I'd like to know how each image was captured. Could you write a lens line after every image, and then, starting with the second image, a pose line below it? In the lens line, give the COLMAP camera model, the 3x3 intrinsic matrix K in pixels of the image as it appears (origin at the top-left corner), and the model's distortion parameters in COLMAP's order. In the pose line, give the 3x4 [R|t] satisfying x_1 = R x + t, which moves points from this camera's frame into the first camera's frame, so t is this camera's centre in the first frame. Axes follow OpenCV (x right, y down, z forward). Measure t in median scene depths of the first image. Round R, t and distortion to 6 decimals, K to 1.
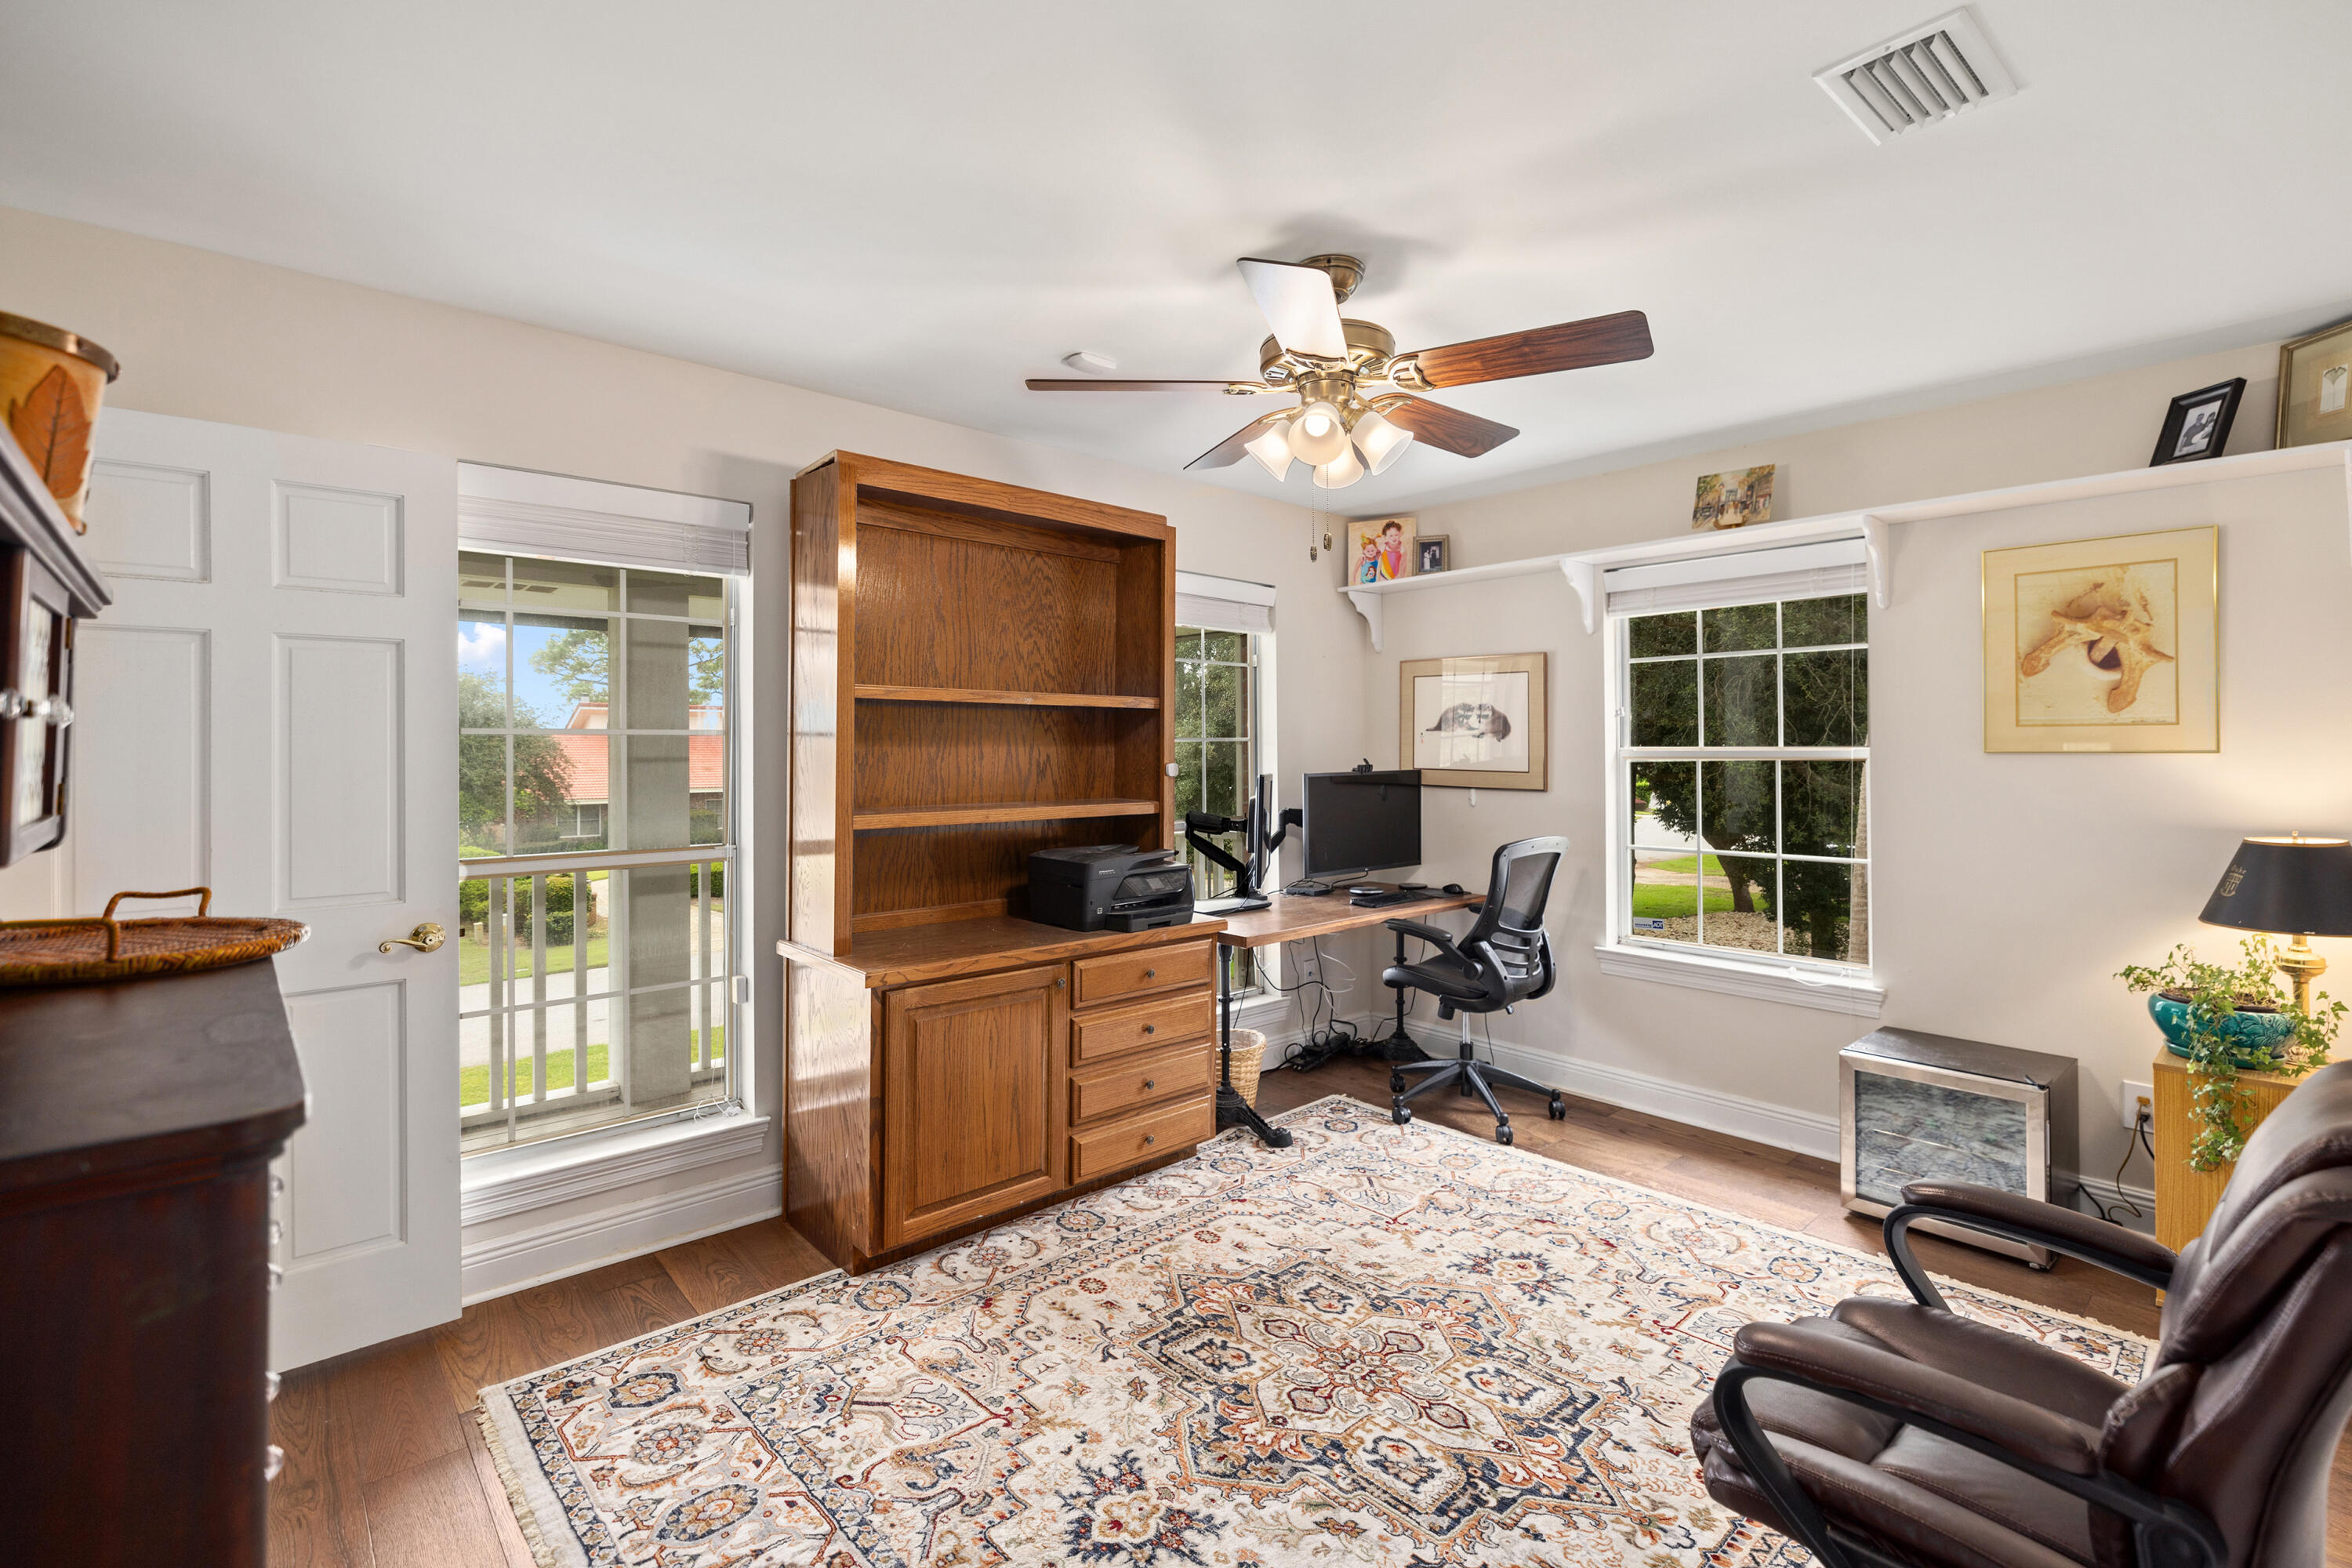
lens RADIAL K [[1056.7, 0, 1177.8], [0, 1056.7, 736.2], [0, 0, 1]] dist [-0.000793, 0.000103]
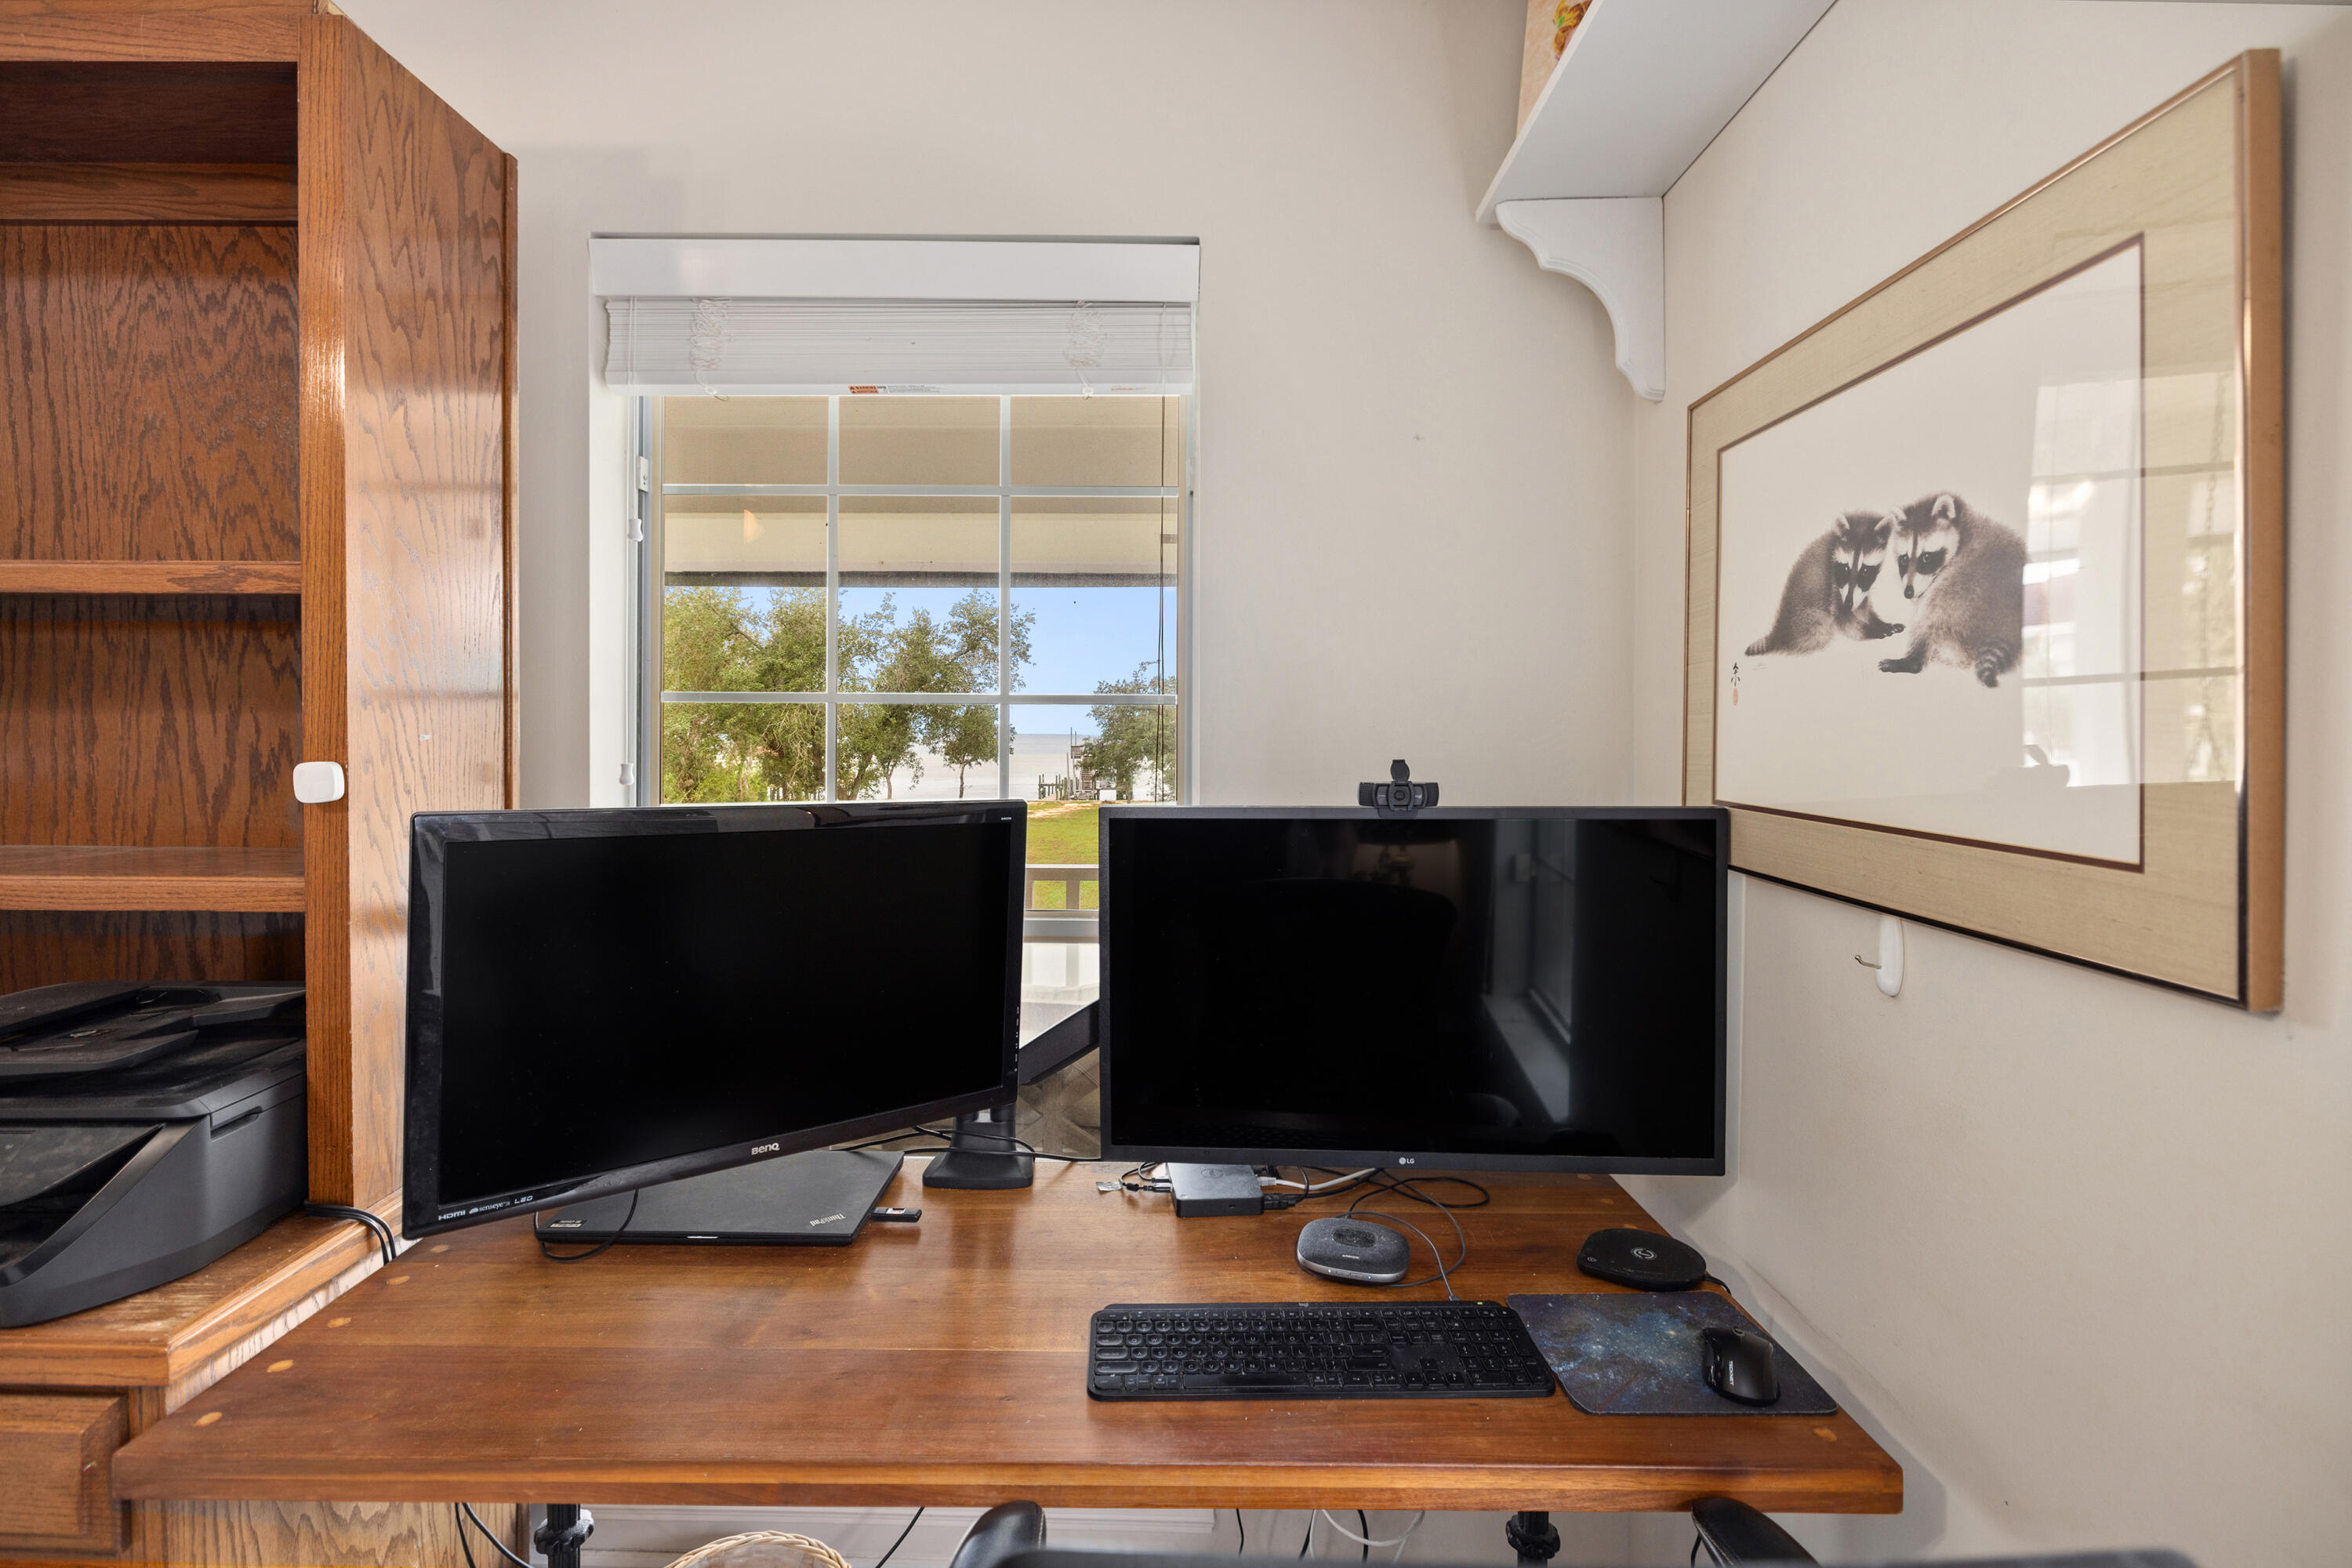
lens RADIAL K [[1066.6, 0, 1175.0], [0, 1066.6, 738.9], [0, 0, 1]] dist [-0.001161, -0.000127]
pose [[0.734666, 0.007383, -0.678389, 0.492953], [0.001337, 0.999923, 0.012330, 0.018898], [0.678427, -0.009965, 0.734600, 1.153480]]
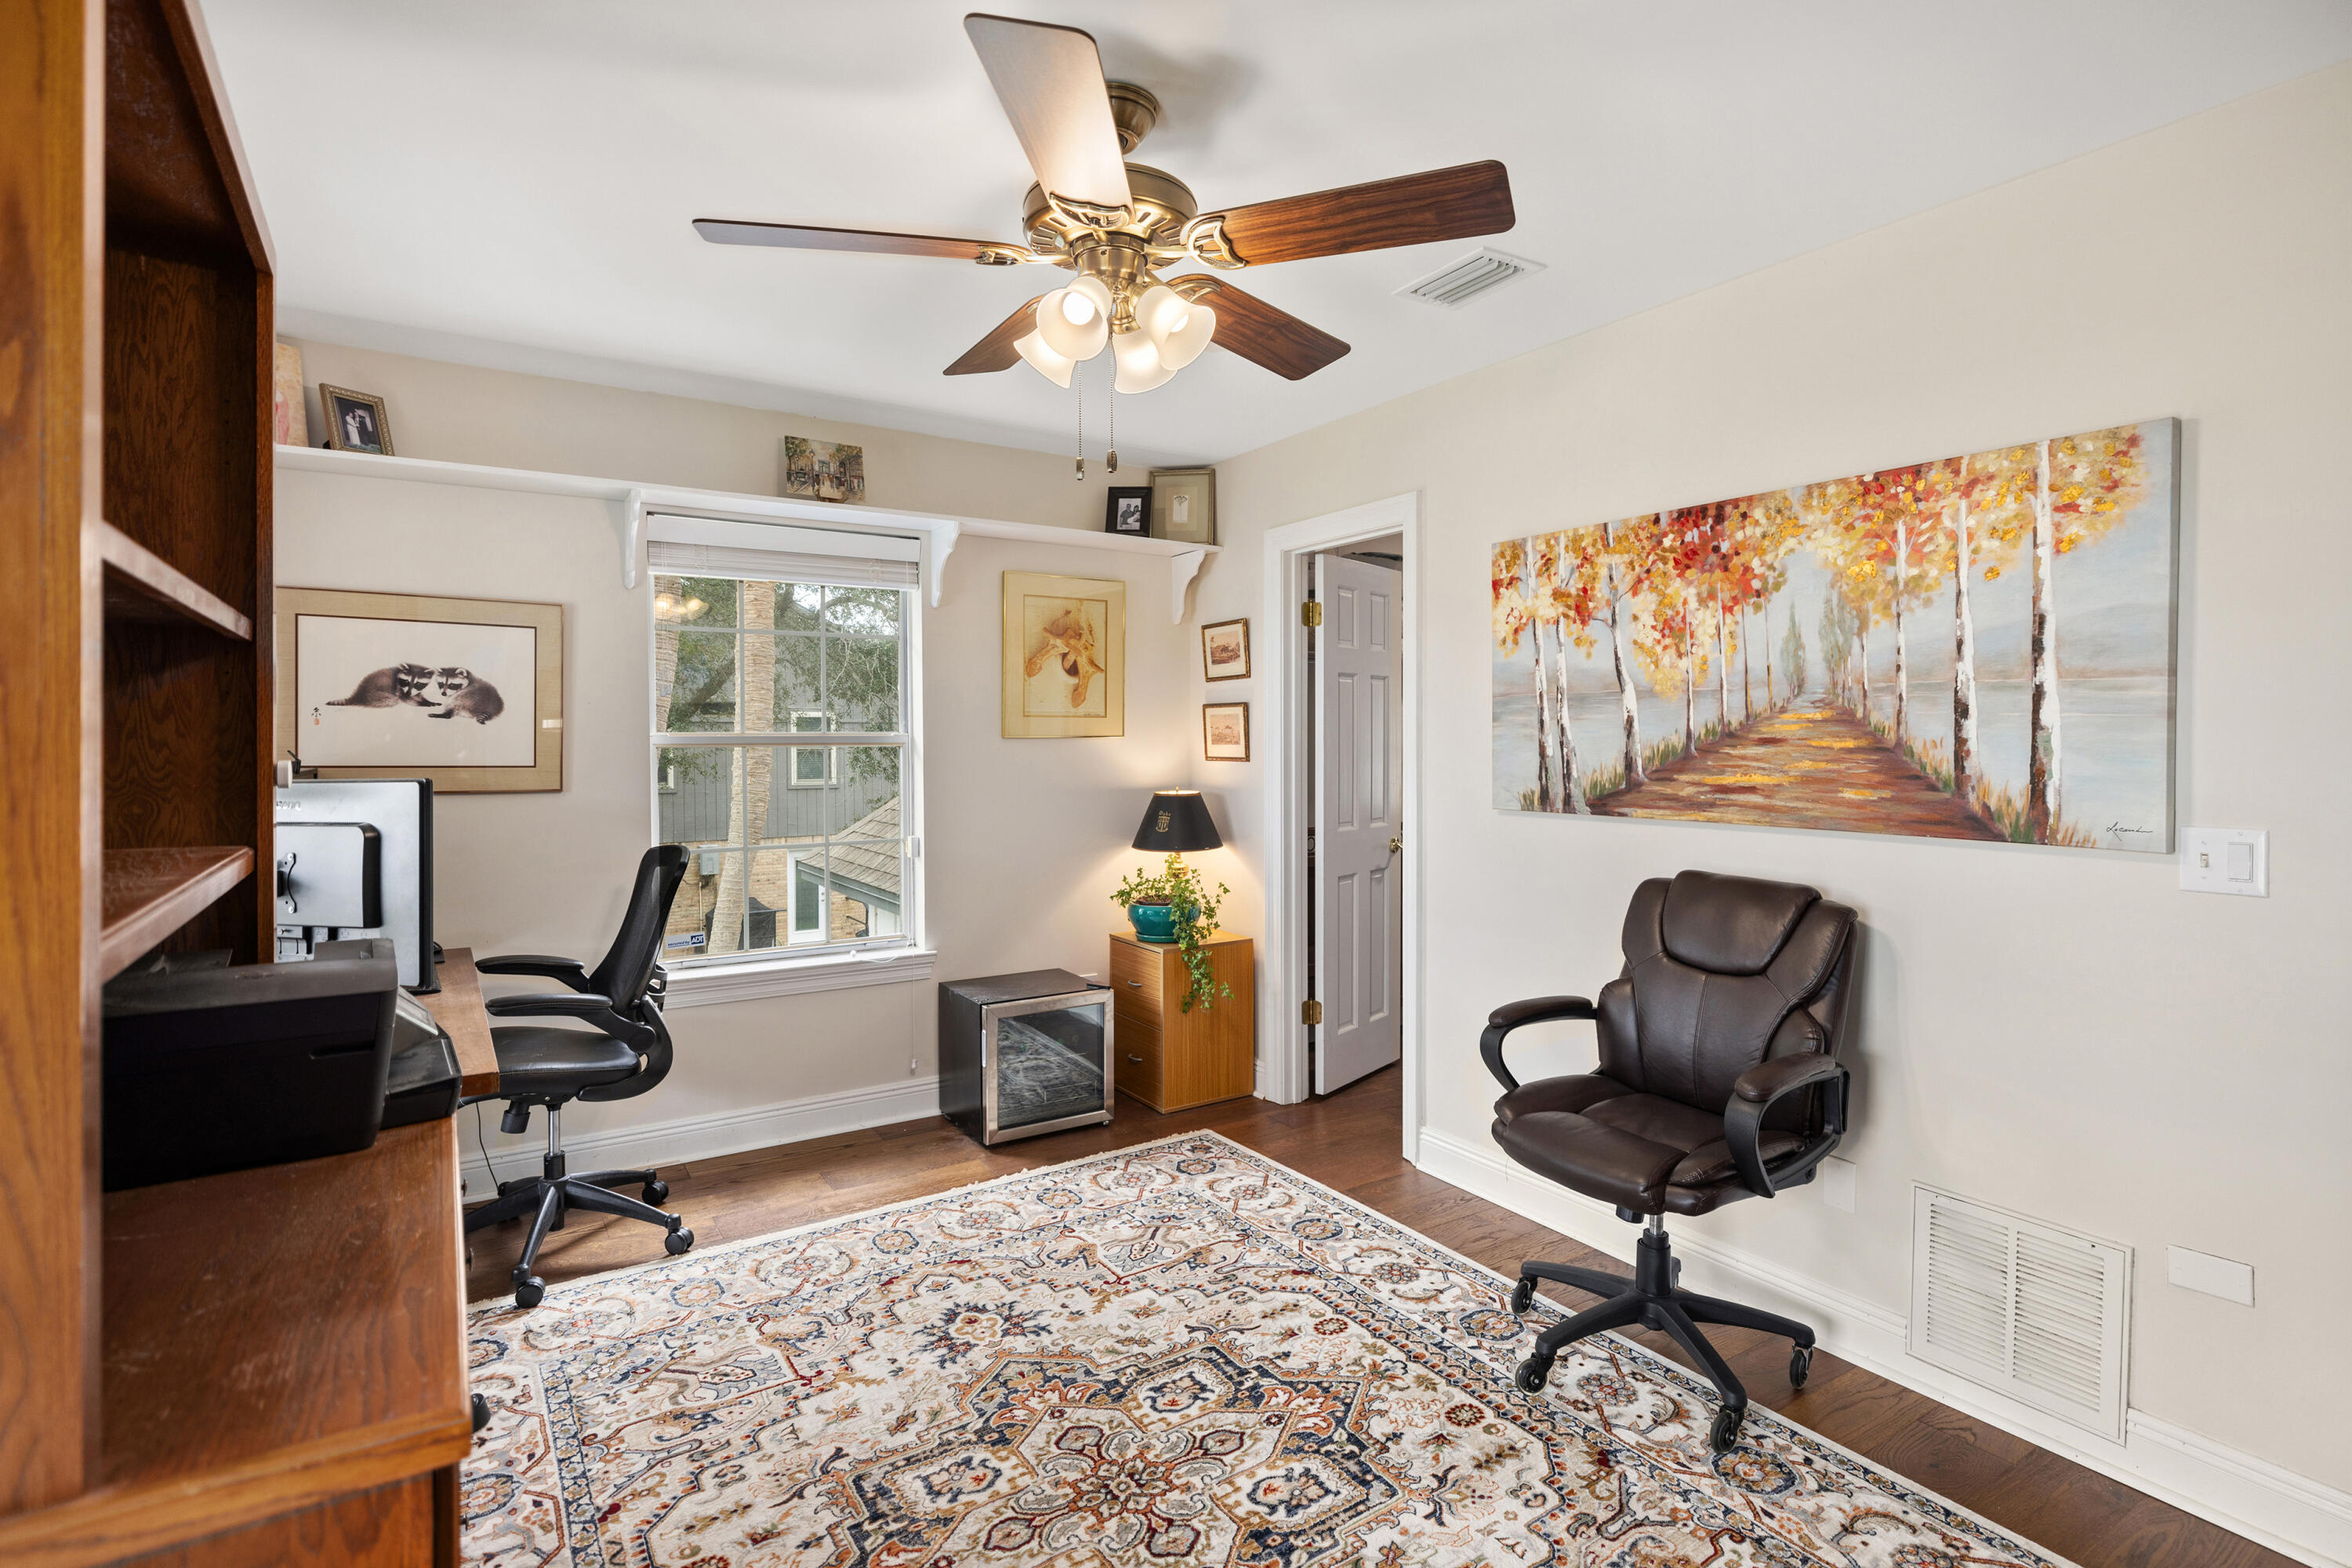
lens RADIAL K [[1132.1, 0, 1172.7], [0, 1132.1, 753.0], [0, 0, 1]] dist [-0.001454, -0.000035]
pose [[0.159238, -0.012740, 0.987158, -0.540371], [-0.009626, 0.999849, 0.014456, 0.014138], [-0.987193, -0.011804, 0.159092, 0.656115]]
